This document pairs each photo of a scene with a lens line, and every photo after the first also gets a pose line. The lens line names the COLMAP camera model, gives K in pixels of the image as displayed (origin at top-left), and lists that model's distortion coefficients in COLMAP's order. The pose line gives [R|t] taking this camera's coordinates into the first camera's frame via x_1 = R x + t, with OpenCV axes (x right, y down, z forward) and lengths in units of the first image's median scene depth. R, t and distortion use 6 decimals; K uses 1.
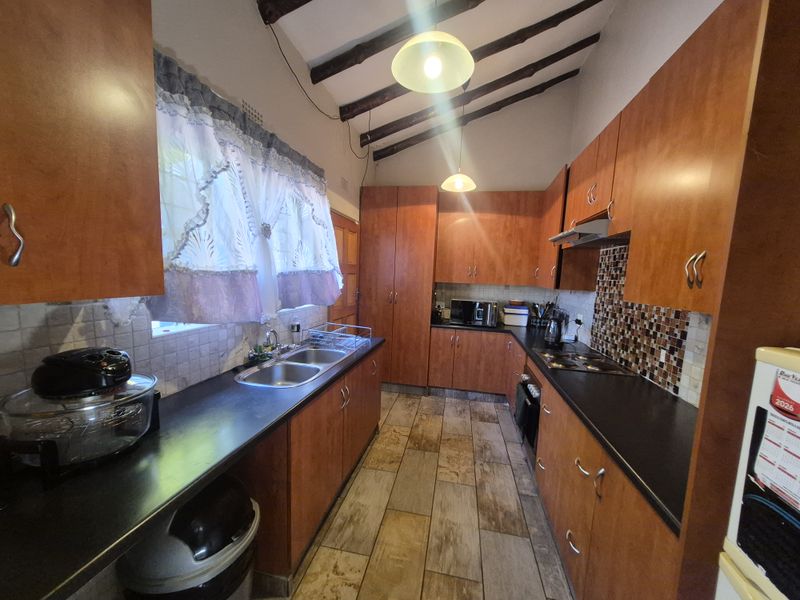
lens RADIAL K [[316.0, 0, 401.6], [0, 316.0, 302.4], [0, 0, 1]] dist [0.001392, -0.000016]
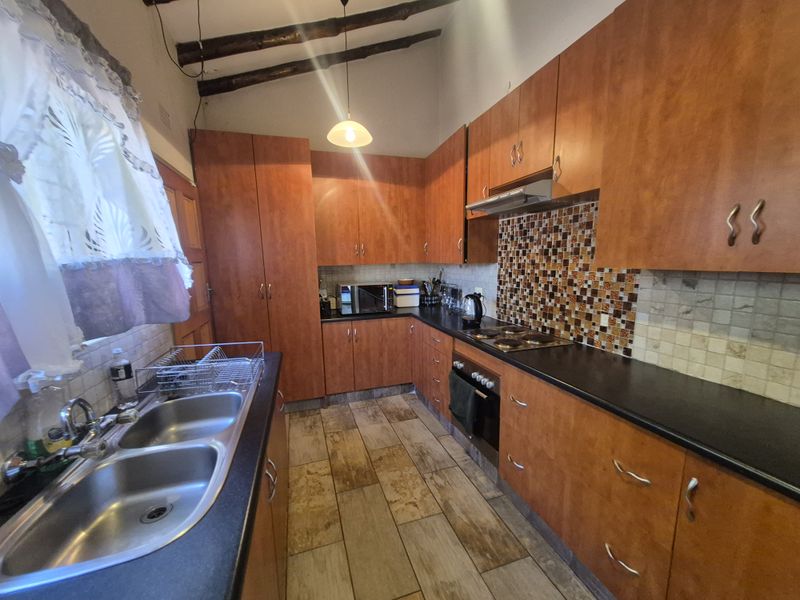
lens RADIAL K [[316.0, 0, 397.6], [0, 316.0, 304.2], [0, 0, 1]] dist [0.001392, -0.000016]
pose [[0.875756, -0.129226, 0.465137, -0.142358], [0.101803, 0.991275, 0.083727, -0.021843], [-0.471899, -0.025972, 0.881270, 0.286895]]
